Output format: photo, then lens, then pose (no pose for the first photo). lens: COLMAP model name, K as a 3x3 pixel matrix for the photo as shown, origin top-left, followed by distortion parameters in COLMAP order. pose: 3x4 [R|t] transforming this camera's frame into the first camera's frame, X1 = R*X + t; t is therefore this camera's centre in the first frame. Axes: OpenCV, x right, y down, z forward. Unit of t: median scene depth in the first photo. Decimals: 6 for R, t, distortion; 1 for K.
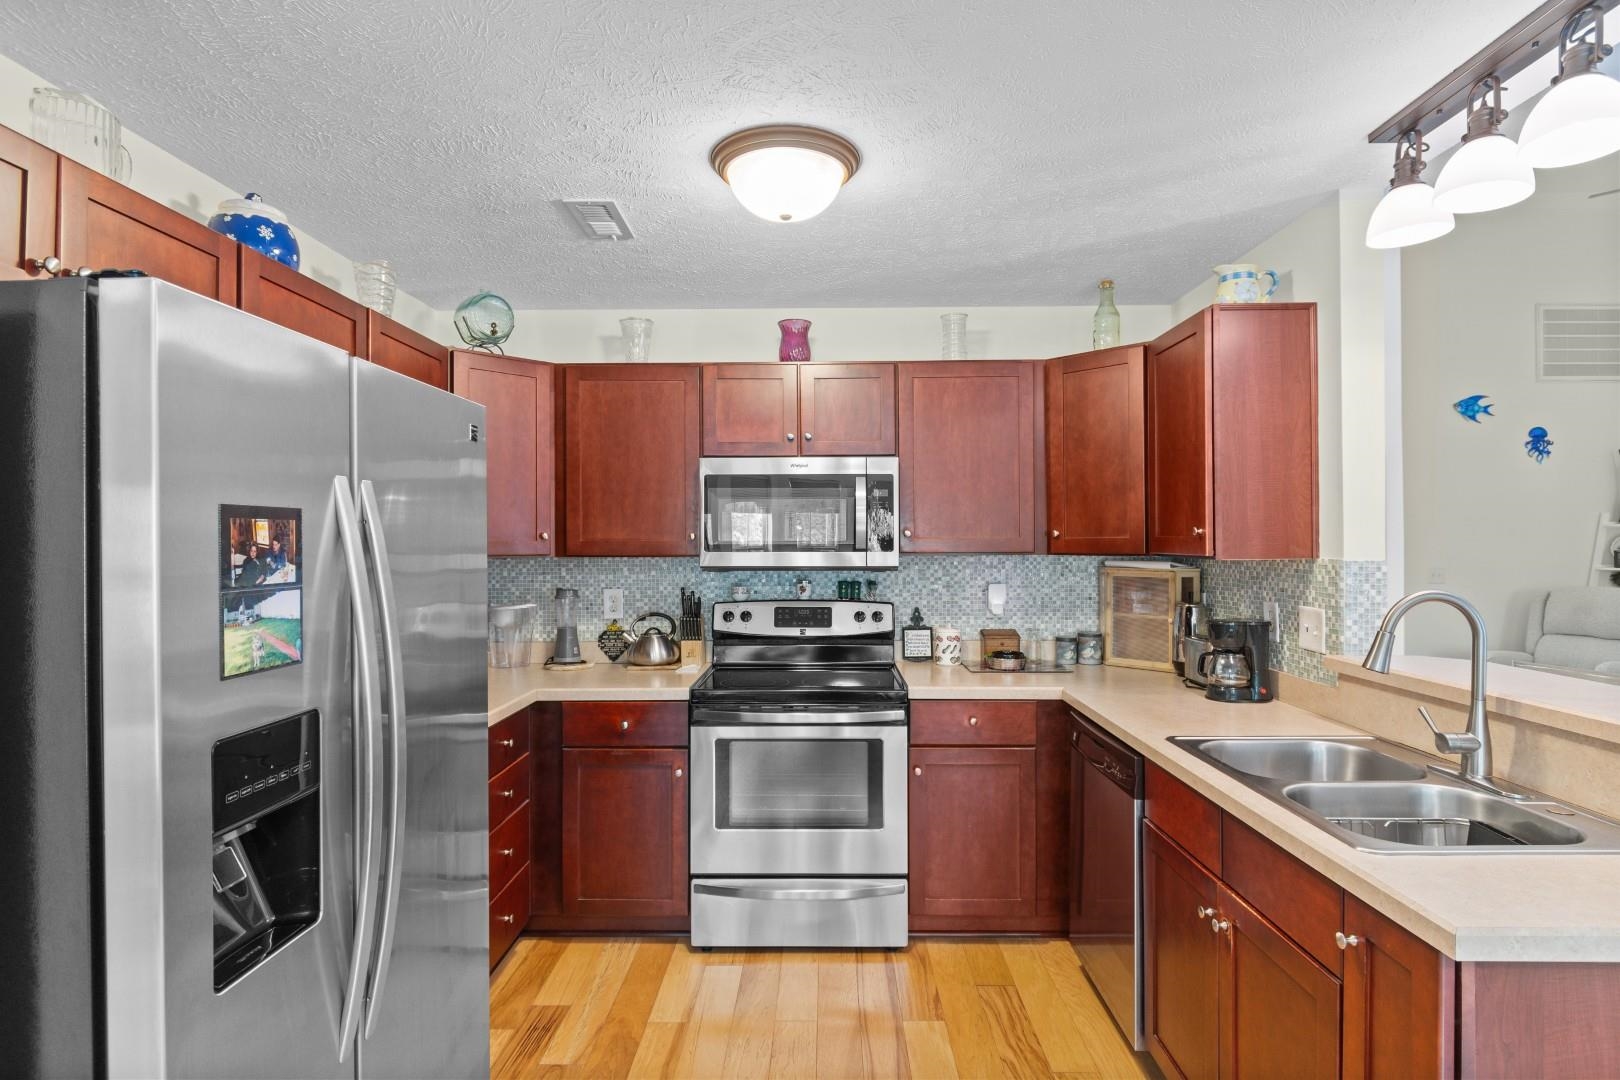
lens RADIAL K [[835.4, 0, 810.2], [0, 835.4, 540.6], [0, 0, 1]] dist [0.005218, -0.009599]
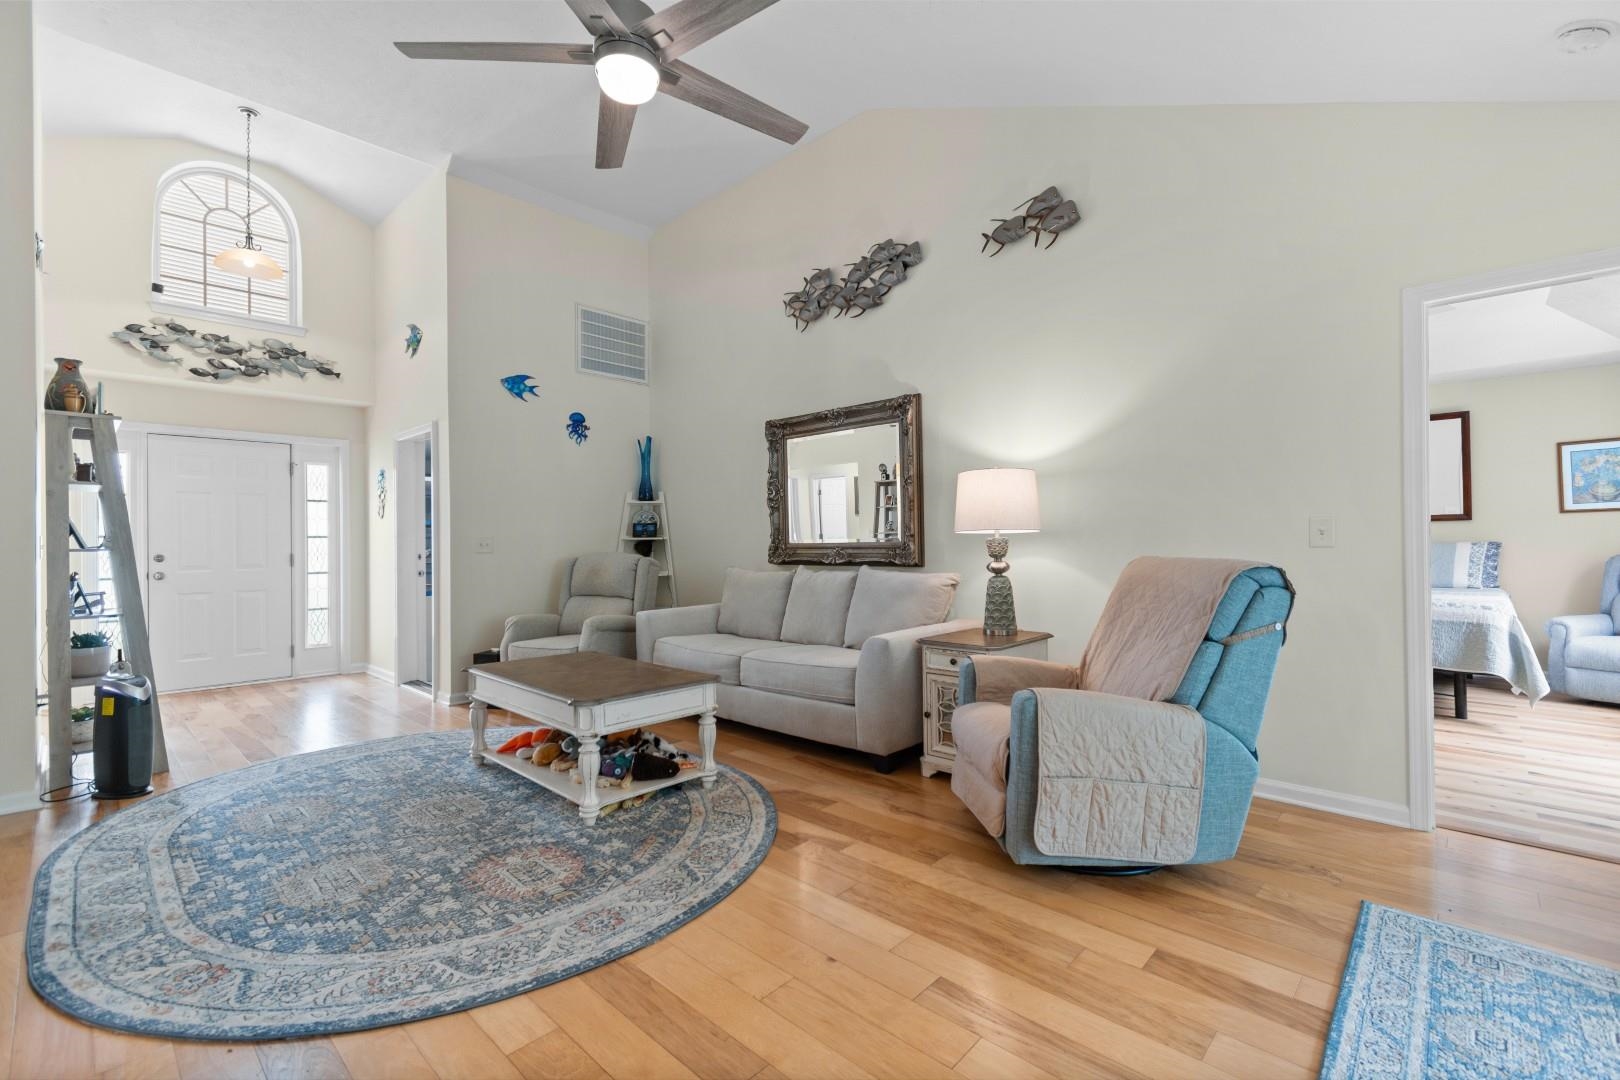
lens RADIAL K [[708.5, 0, 813.4], [0, 708.5, 541.6], [0, 0, 1]] dist [0.000894, -0.000665]
pose [[0.672016, 0.001522, 0.740535, 0.789463], [0.004814, 0.999968, -0.006424, 0.092688], [-0.740521, 0.007882, 0.671987, 0.263014]]
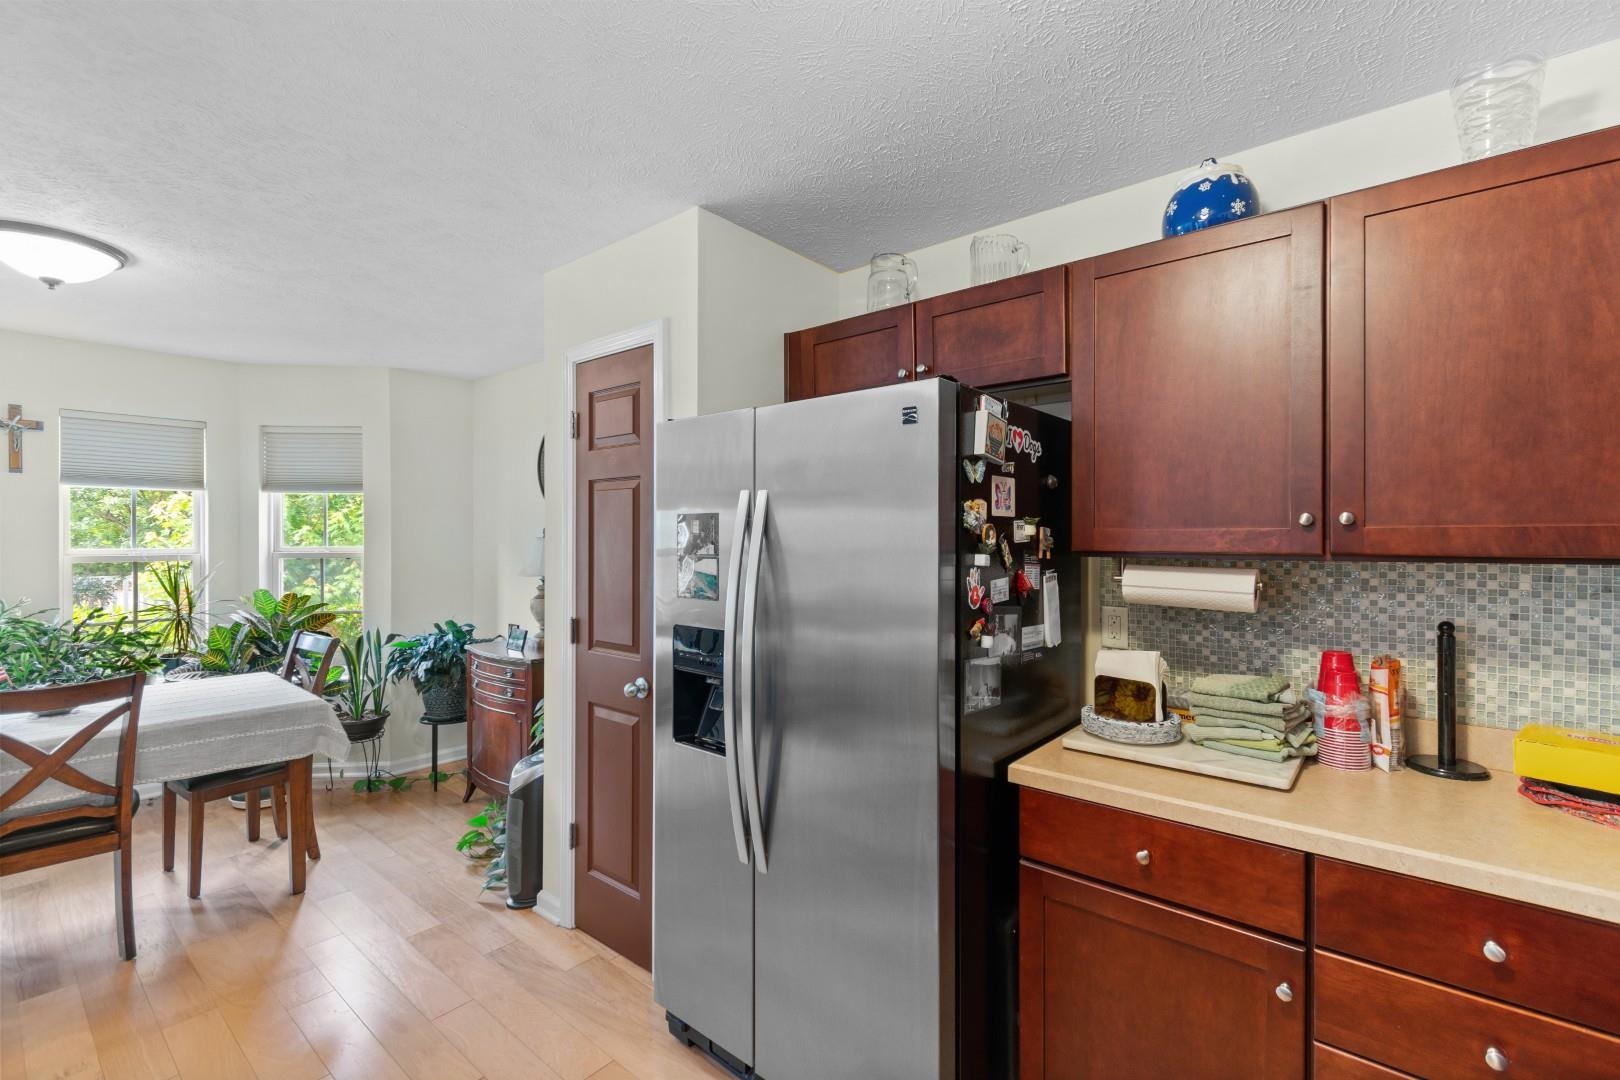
lens RADIAL K [[708.5, 0, 813.4], [0, 708.5, 541.6], [0, 0, 1]] dist [0.000894, -0.000665]
pose [[-0.623457, 0.009002, -0.781806, 0.175842], [0.004073, 0.999958, 0.008266, 0.004169], [0.781847, 0.001969, -0.623467, 0.852282]]
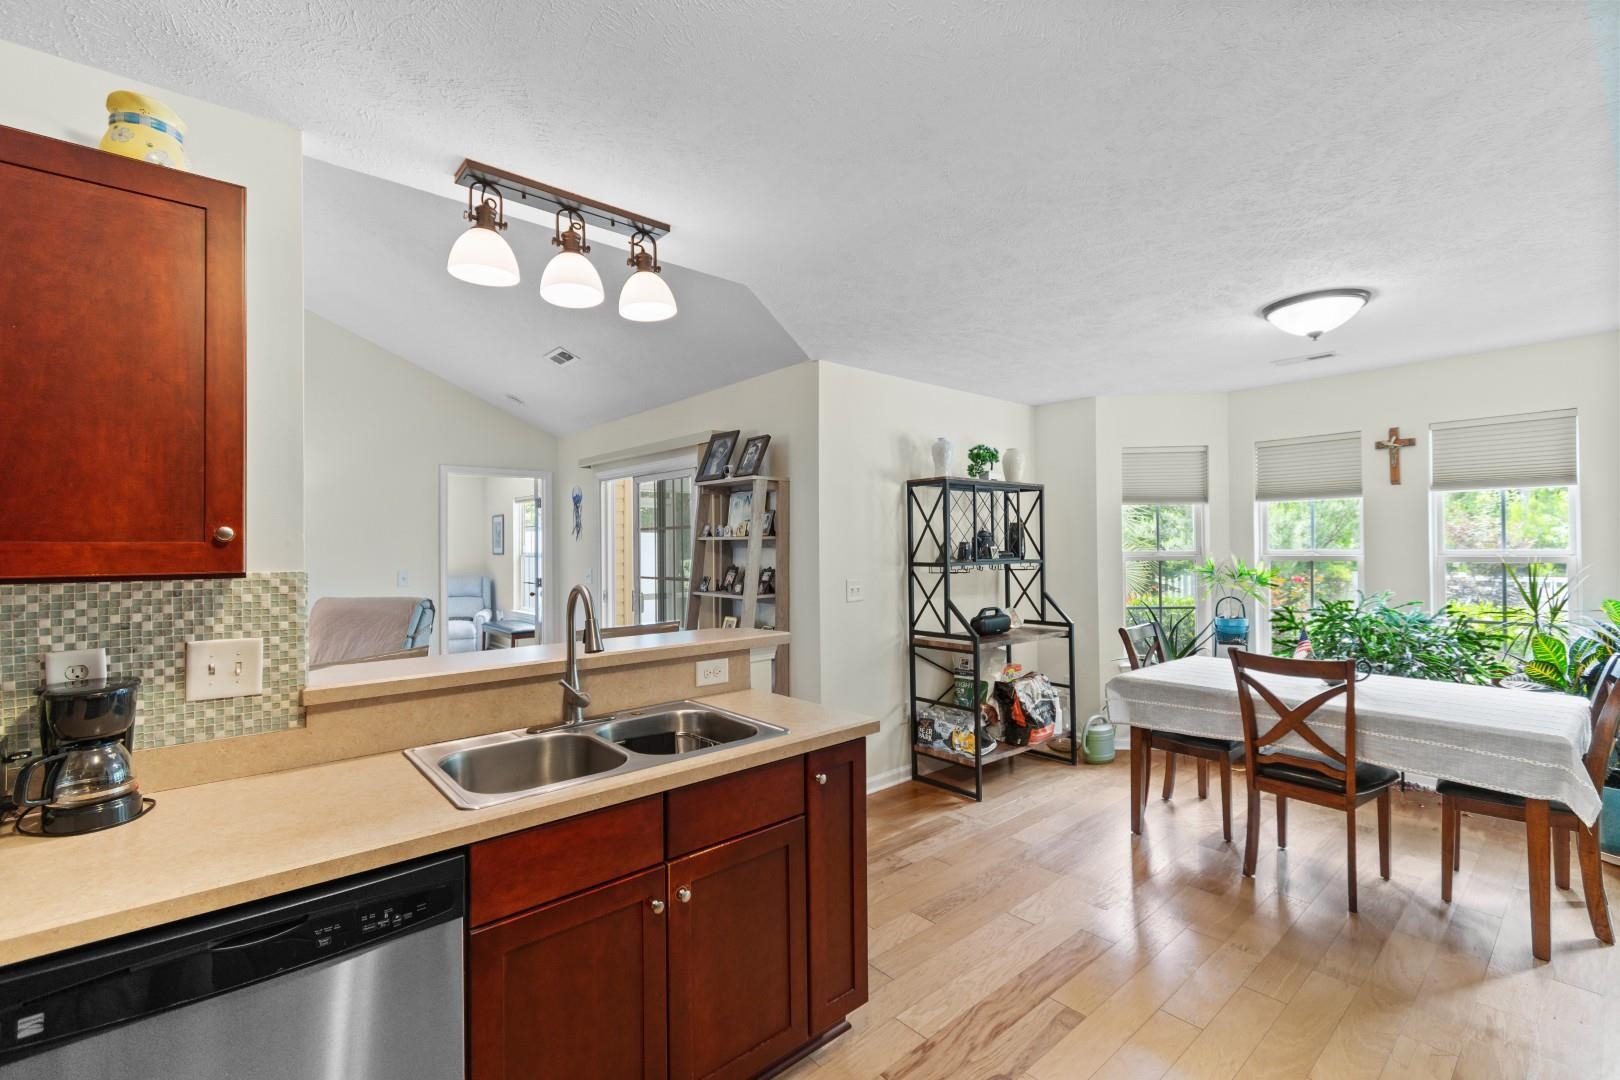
lens RADIAL K [[719.4, 0, 810.0], [0, 719.4, 540.0], [0, 0, 1]] dist [0.001054, -0.000028]
pose [[-0.676870, 0.016200, 0.735924, -0.190116], [0.011924, 0.999868, -0.011042, 0.004066], [-0.736006, 0.001301, -0.676974, 0.886817]]
